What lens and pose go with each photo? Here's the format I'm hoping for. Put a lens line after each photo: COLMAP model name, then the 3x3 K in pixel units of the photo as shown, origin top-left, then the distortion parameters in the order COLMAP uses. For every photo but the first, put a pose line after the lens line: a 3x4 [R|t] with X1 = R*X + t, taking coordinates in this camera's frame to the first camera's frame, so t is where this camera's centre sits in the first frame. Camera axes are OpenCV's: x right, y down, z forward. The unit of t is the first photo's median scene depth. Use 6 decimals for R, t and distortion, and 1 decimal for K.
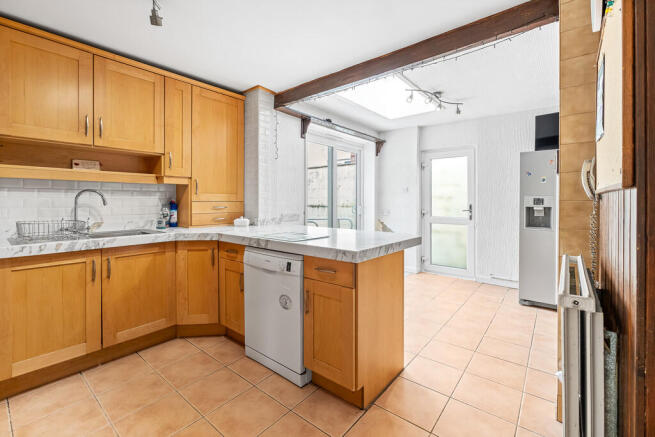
lens RADIAL K [[287.1, 0, 328.2], [0, 287.1, 201.2], [0, 0, 1]] dist [-0.006628, 0.000362]
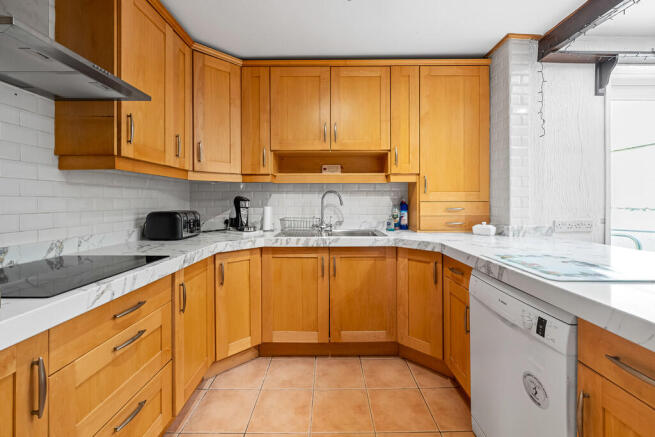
lens RADIAL K [[287.1, 0, 328.2], [0, 287.1, 201.2], [0, 0, 1]] dist [-0.006628, 0.000362]
pose [[0.638303, -0.000064, -0.769785, 0.012100], [0.001376, 0.999998, 0.001058, -0.001990], [0.769784, -0.001735, 0.638302, 0.273599]]
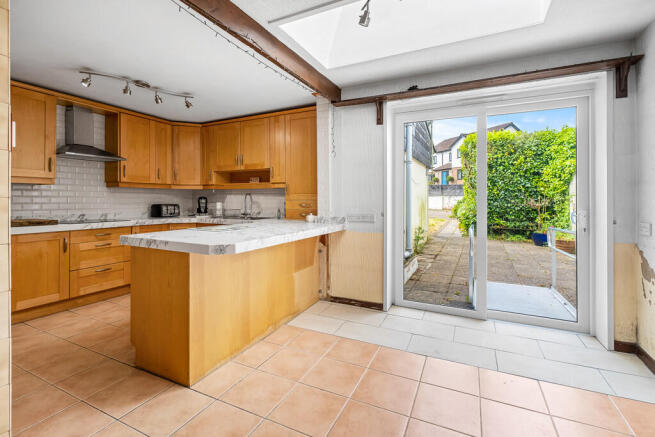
lens RADIAL K [[269.8, 0, 307.4], [0, 269.8, 198.6], [0, 0, 1]] dist [-0.000128, 0.000077]
pose [[0.261093, -0.005194, -0.965300, 0.912742], [-0.002383, 0.999979, -0.006026, 0.001695], [0.965311, 0.003873, 0.261075, 0.884450]]
